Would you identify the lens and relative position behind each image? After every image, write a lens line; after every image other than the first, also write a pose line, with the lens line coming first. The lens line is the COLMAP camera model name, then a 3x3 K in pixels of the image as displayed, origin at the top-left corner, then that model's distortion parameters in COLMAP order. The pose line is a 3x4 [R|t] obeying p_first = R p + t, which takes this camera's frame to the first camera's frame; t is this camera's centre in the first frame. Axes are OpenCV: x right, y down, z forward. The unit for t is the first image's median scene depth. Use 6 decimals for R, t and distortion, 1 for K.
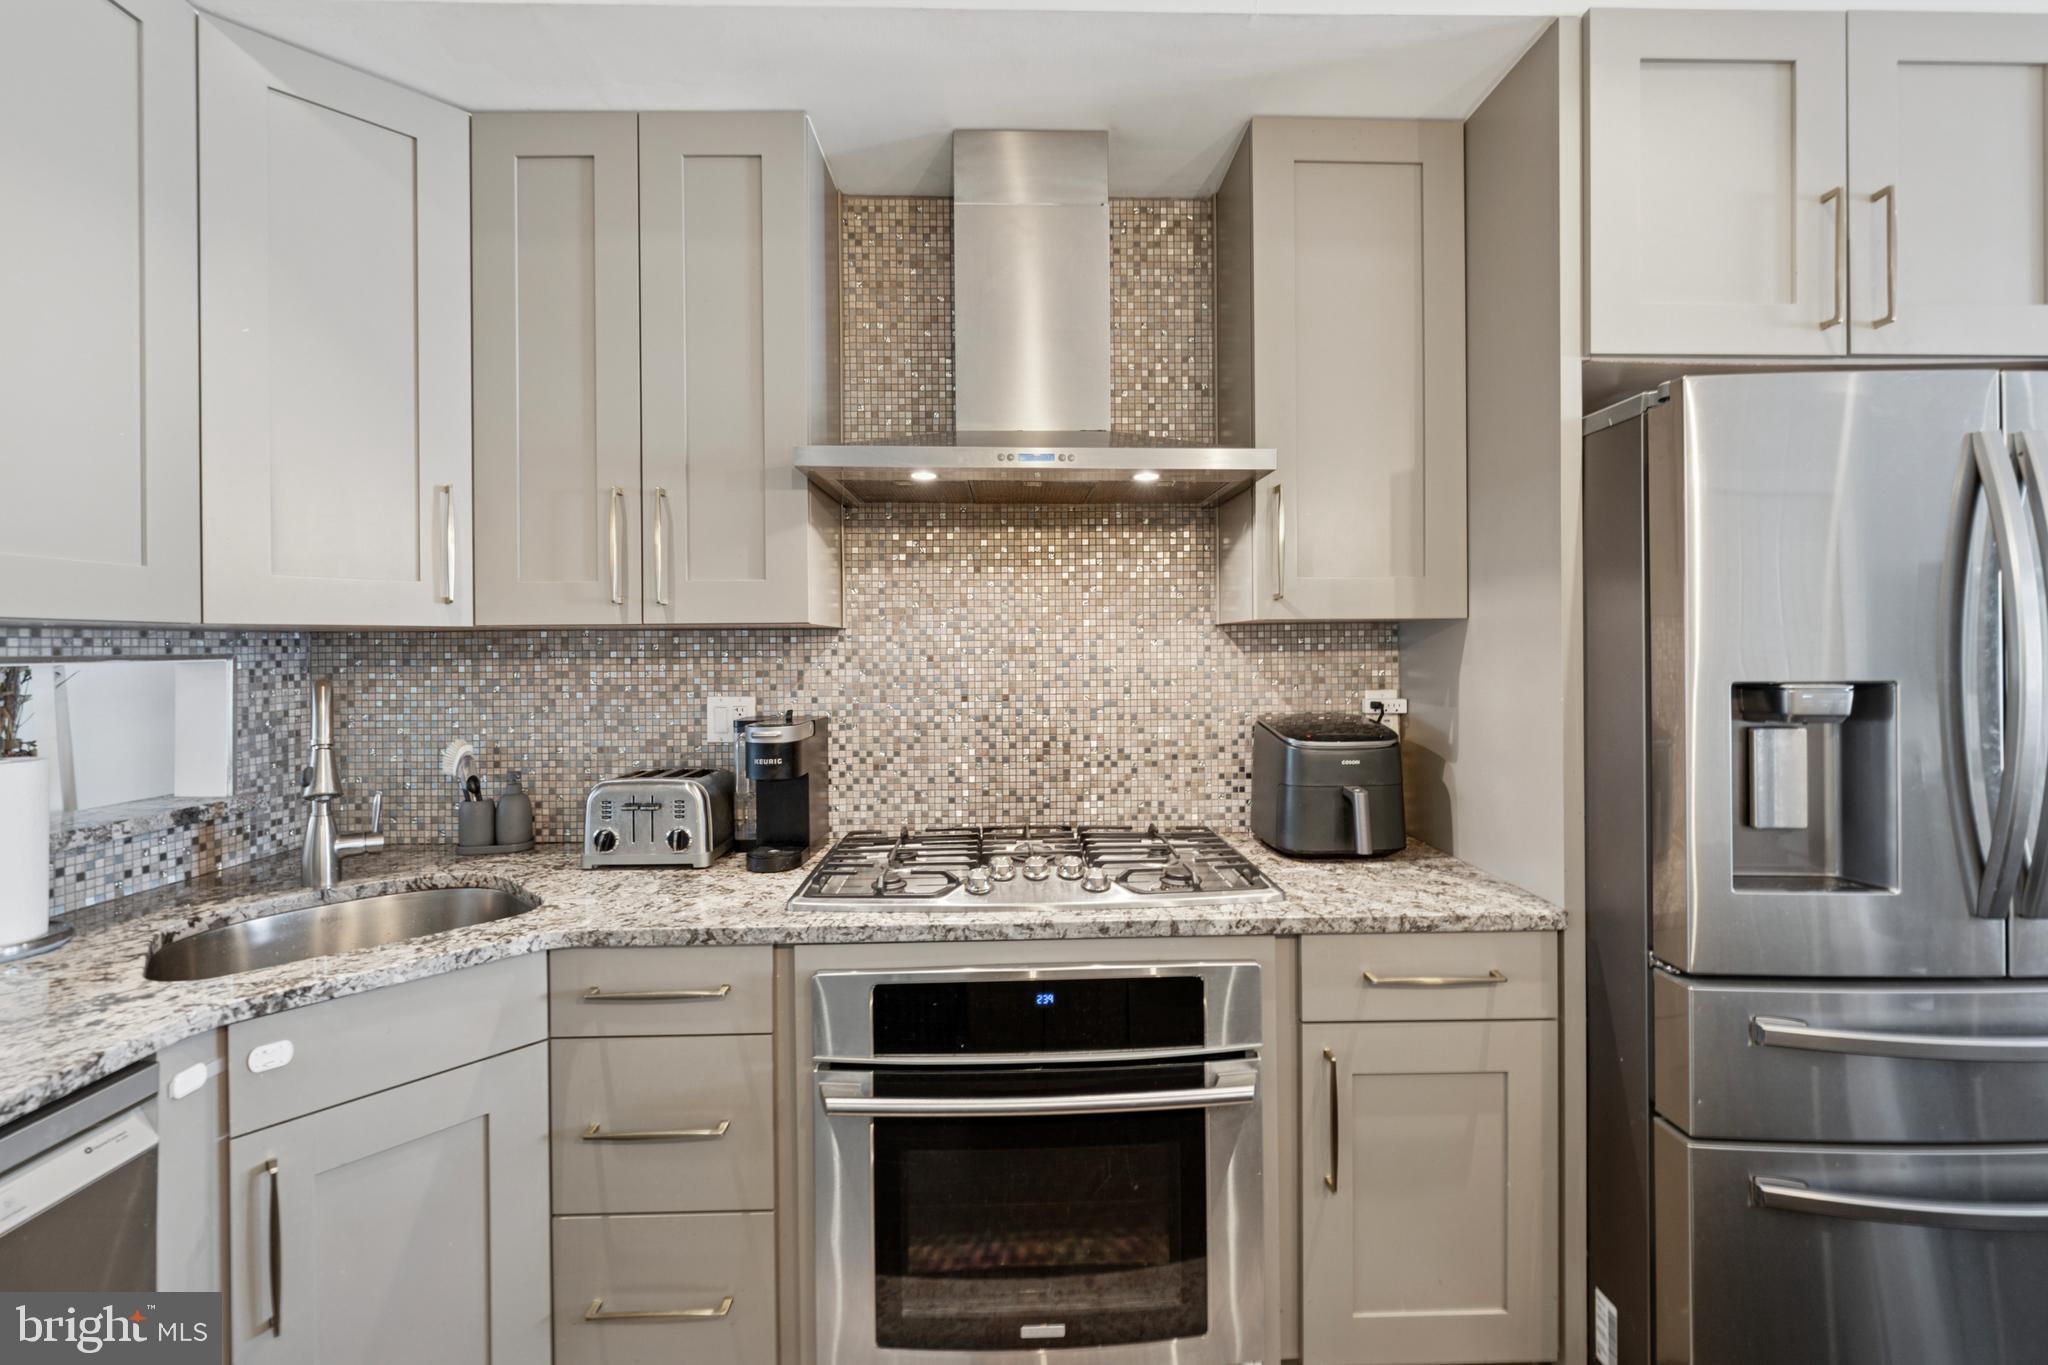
lens RADIAL K [[834.0, 0, 1030.3], [0, 834.0, 649.6], [0, 0, 1]] dist [0.000268, -0.000605]
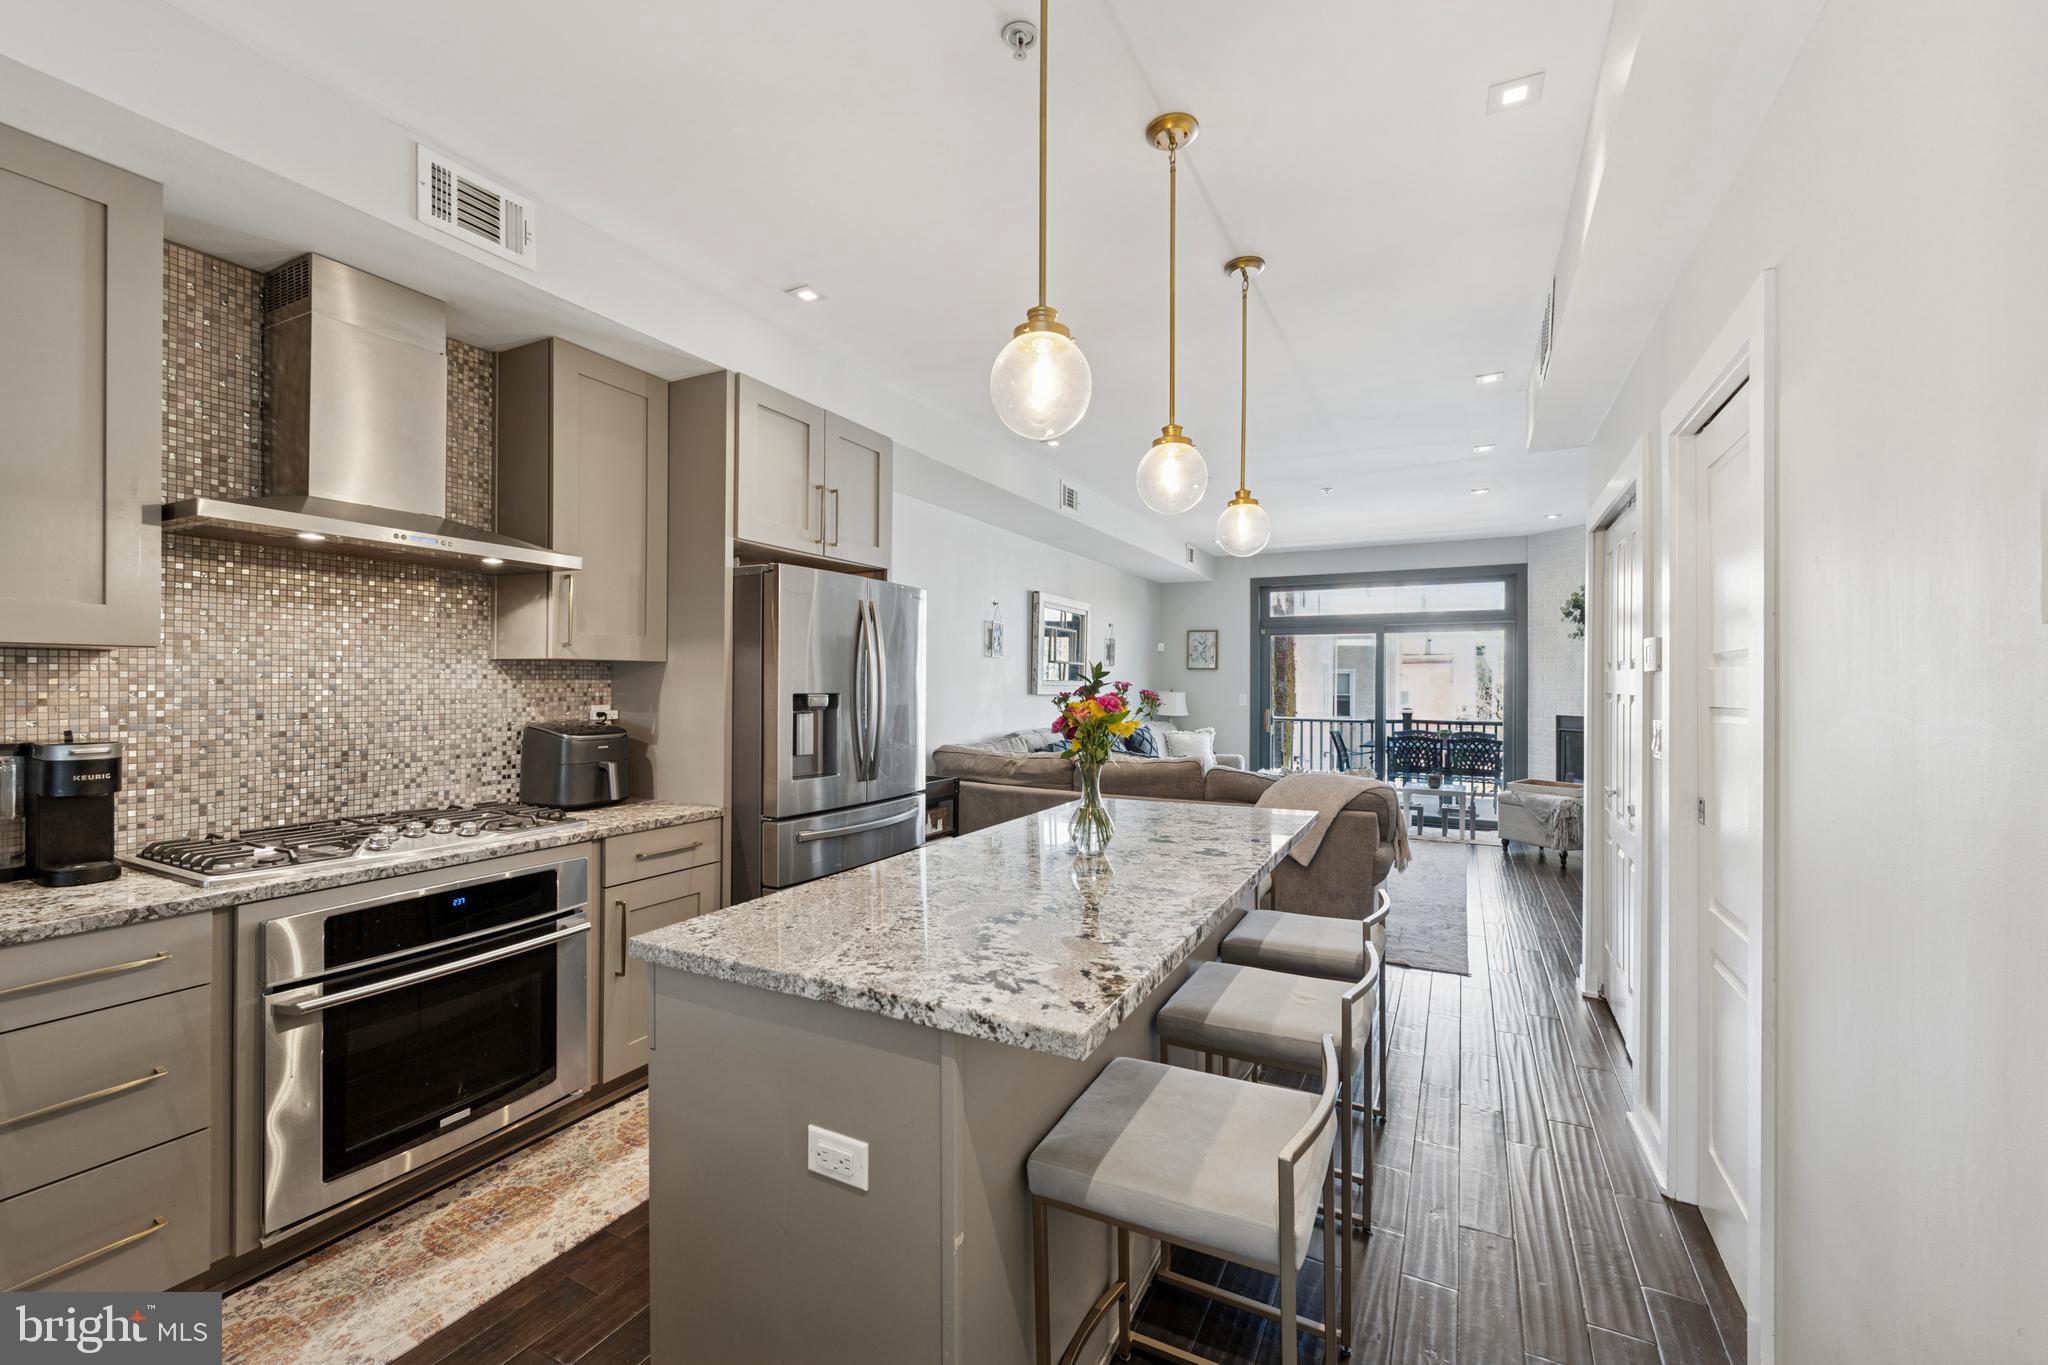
lens RADIAL K [[834.0, 0, 1029.1], [0, 834.0, 678.5], [0, 0, 1]] dist [0.000268, -0.000605]
pose [[0.478416, 0.014171, 0.878019, -0.626001], [-0.009477, 0.999895, -0.010974, 0.009521], [-0.878082, -0.003070, 0.478500, -0.495753]]
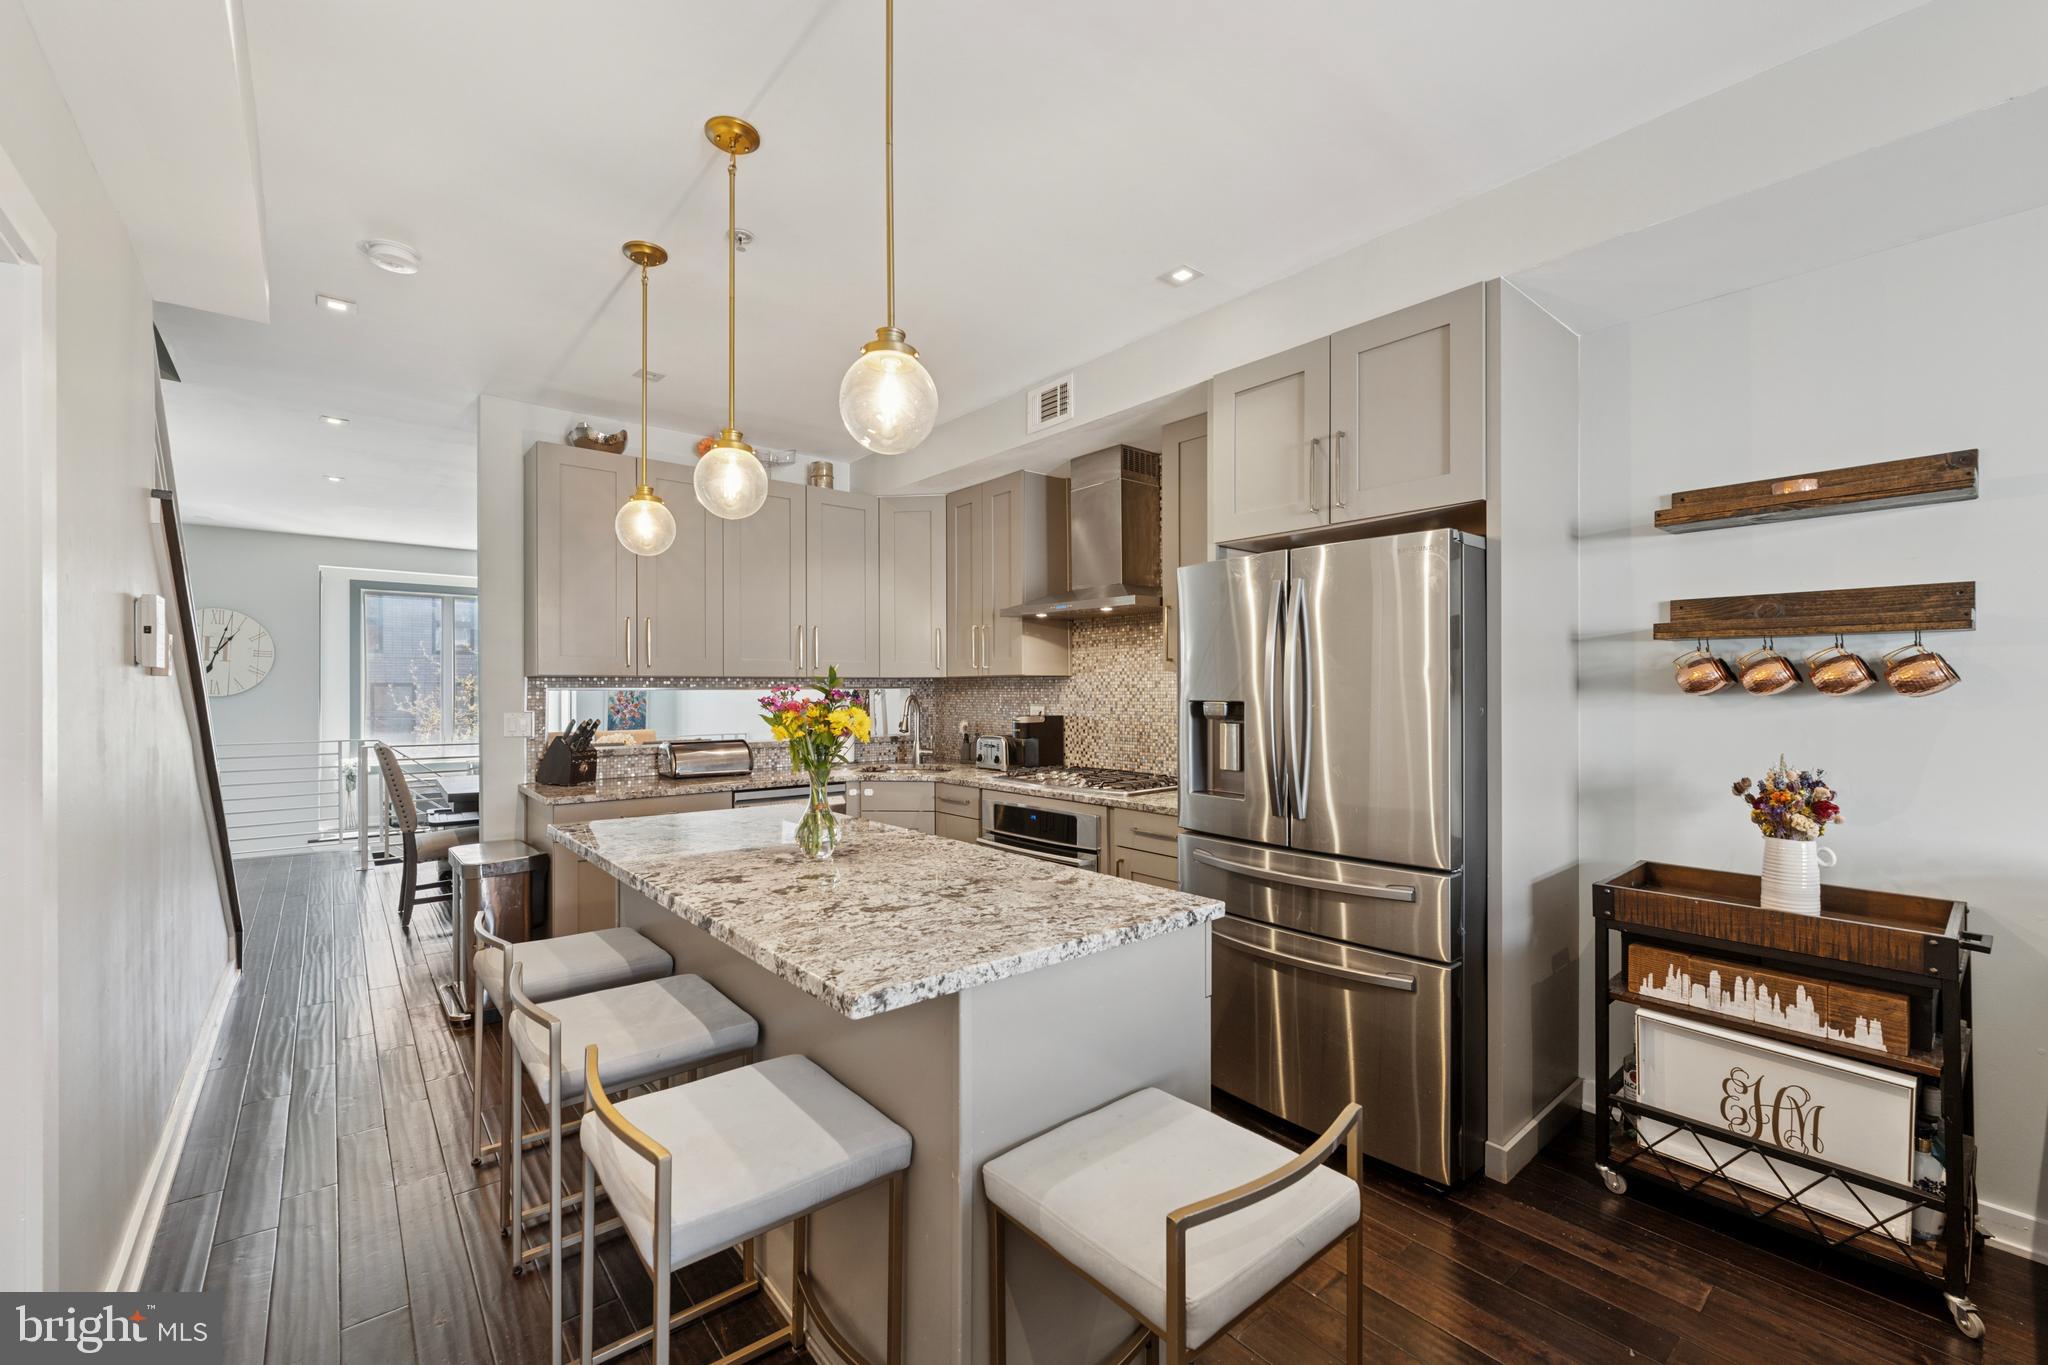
lens RADIAL K [[834.0, 0, 1025.7], [0, 834.0, 683.8], [0, 0, 1]] dist [0.000268, -0.000605]
pose [[0.627806, -0.000170, -0.778370, 1.540938], [-0.001462, 0.999998, -0.001398, -0.001723], [0.778368, 0.002015, 0.627805, -0.513068]]
